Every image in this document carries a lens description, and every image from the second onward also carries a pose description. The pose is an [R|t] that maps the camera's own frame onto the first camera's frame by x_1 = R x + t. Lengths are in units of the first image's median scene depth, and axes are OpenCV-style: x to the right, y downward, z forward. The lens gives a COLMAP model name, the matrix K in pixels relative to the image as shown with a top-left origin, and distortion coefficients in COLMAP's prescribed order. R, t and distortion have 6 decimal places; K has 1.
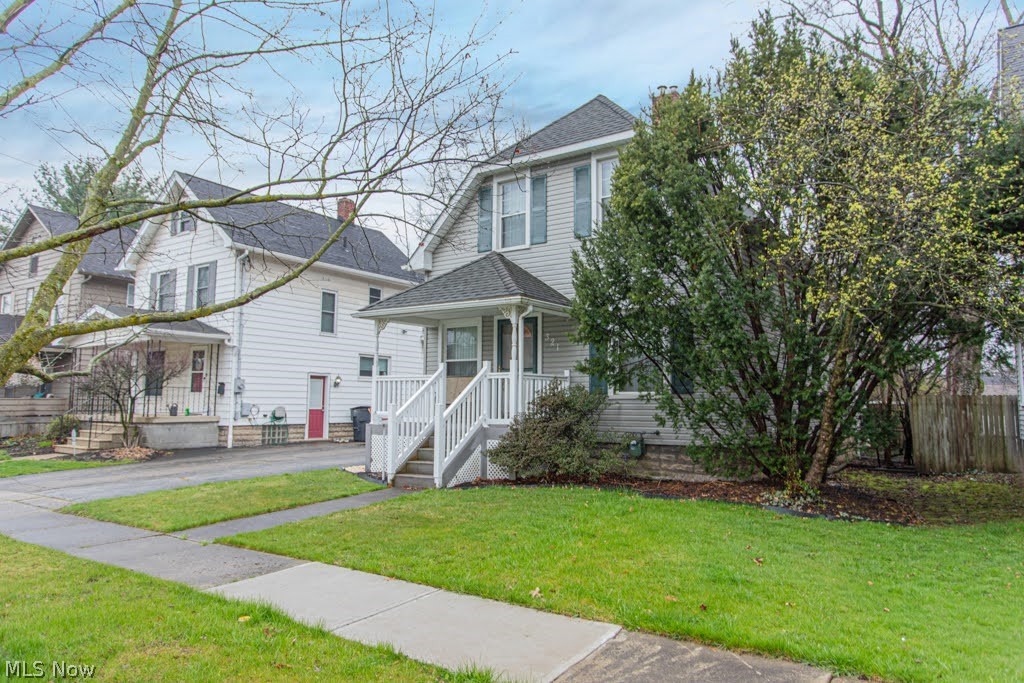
lens RADIAL K [[669.1, 0, 515.8], [0, 669.1, 344.0], [0, 0, 1]] dist [-0.008416, -0.001137]
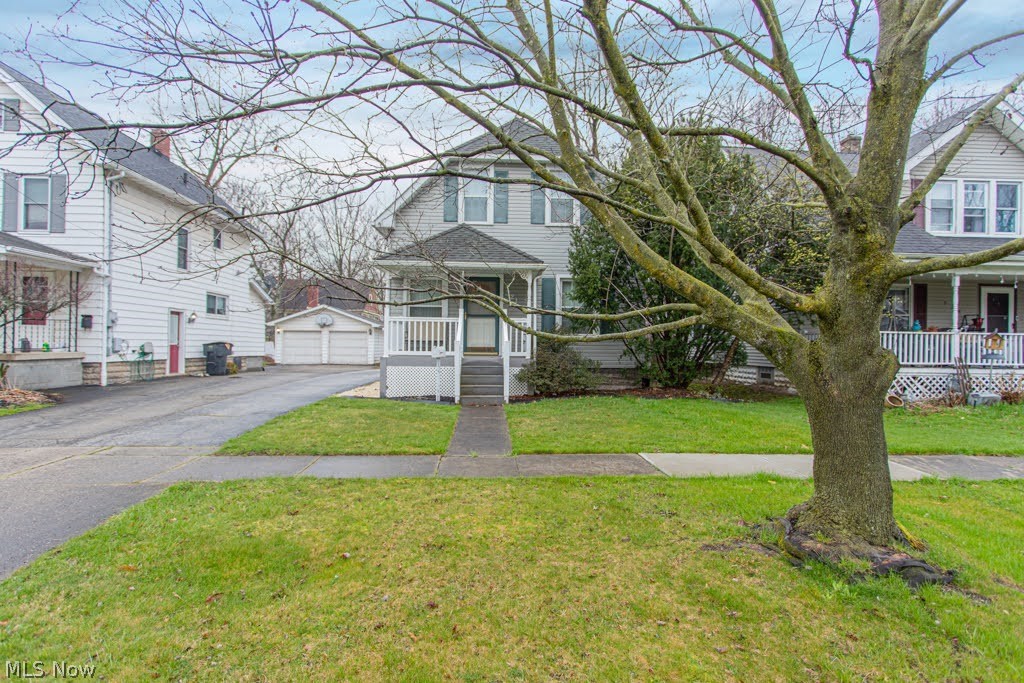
lens RADIAL K [[498.3, 0, 509.6], [0, 498.3, 345.0], [0, 0, 1]] dist [0.001419, 0.002359]
pose [[0.803756, 0.003438, 0.594949, -0.382503], [-0.060138, 0.995331, 0.075493, 0.012457], [-0.591912, -0.096457, 0.800210, 0.114865]]
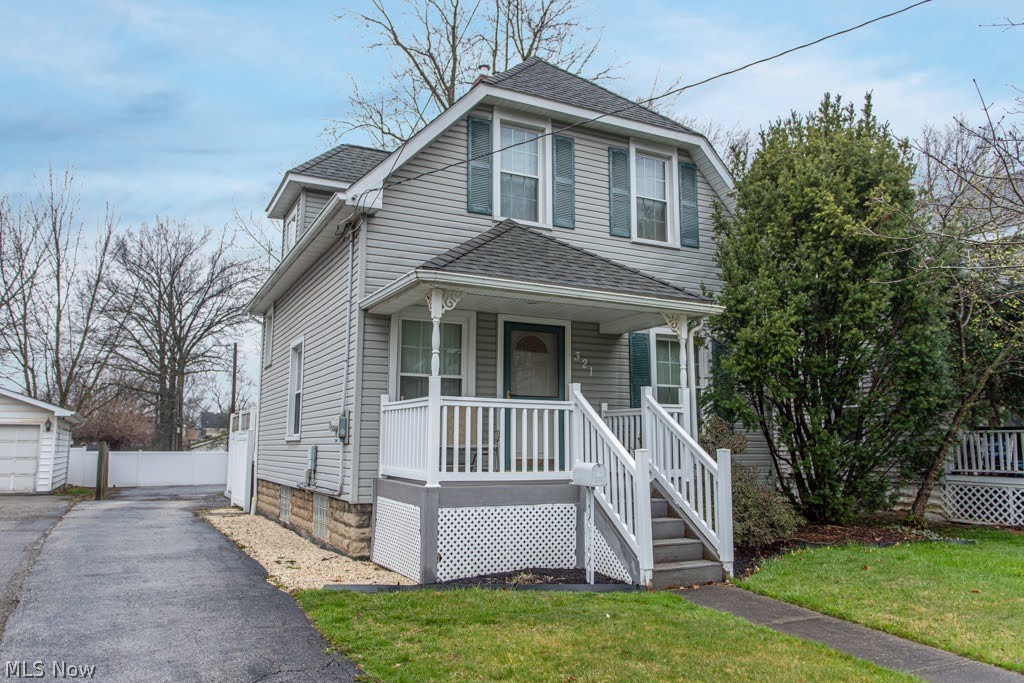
lens RADIAL K [[742.9, 0, 513.9], [0, 742.9, 338.9], [0, 0, 1]] dist [-0.004540, -0.002212]
pose [[0.486888, 0.124041, 0.864612, -0.476080], [-0.079465, 0.992051, -0.097575, 0.038256], [-0.869842, -0.021199, 0.492875, 0.451182]]
